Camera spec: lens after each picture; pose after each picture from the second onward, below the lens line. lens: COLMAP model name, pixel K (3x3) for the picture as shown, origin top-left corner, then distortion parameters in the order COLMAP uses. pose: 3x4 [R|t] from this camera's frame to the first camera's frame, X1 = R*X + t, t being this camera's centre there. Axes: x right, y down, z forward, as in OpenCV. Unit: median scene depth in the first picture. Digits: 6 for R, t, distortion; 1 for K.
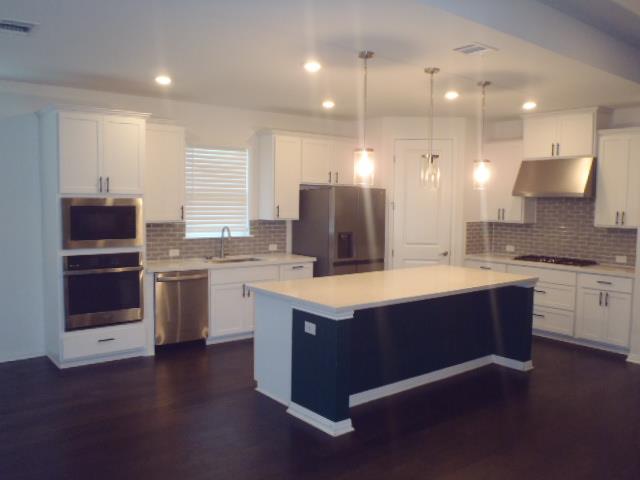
lens RADIAL K [[541.9, 0, 320.0], [0, 541.9, 240.0], [0, 0, 1]] dist [-0.058525, -0.001078]
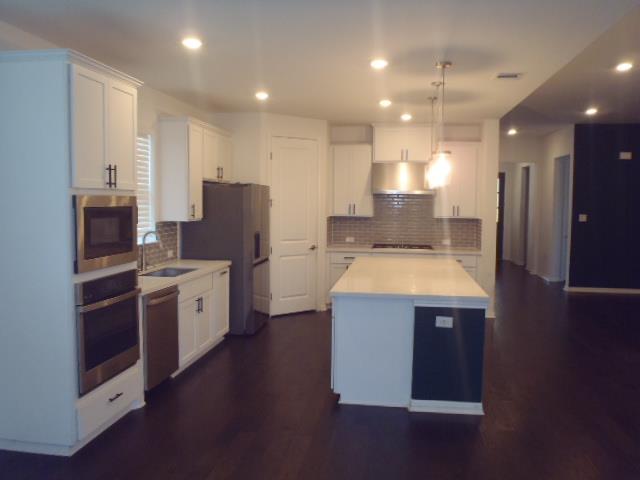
lens RADIAL K [[541.9, 0, 320.0], [0, 541.9, 240.0], [0, 0, 1]] dist [-0.058525, -0.001078]
pose [[0.731423, -0.055821, 0.679636, -0.558658], [0.050433, 0.998343, 0.027722, -0.021996], [-0.680057, 0.013999, 0.733026, 0.250199]]
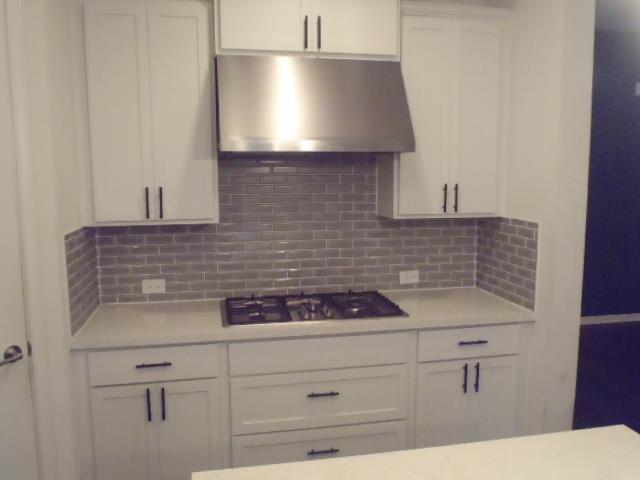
lens RADIAL K [[541.9, 0, 320.0], [0, 541.9, 240.0], [0, 0, 1]] dist [-0.058525, -0.001078]
pose [[0.459940, -0.129389, 0.878472, 0.077620], [0.077599, 0.991398, 0.105394, -0.061198], [-0.884553, 0.019694, 0.466024, 0.845053]]
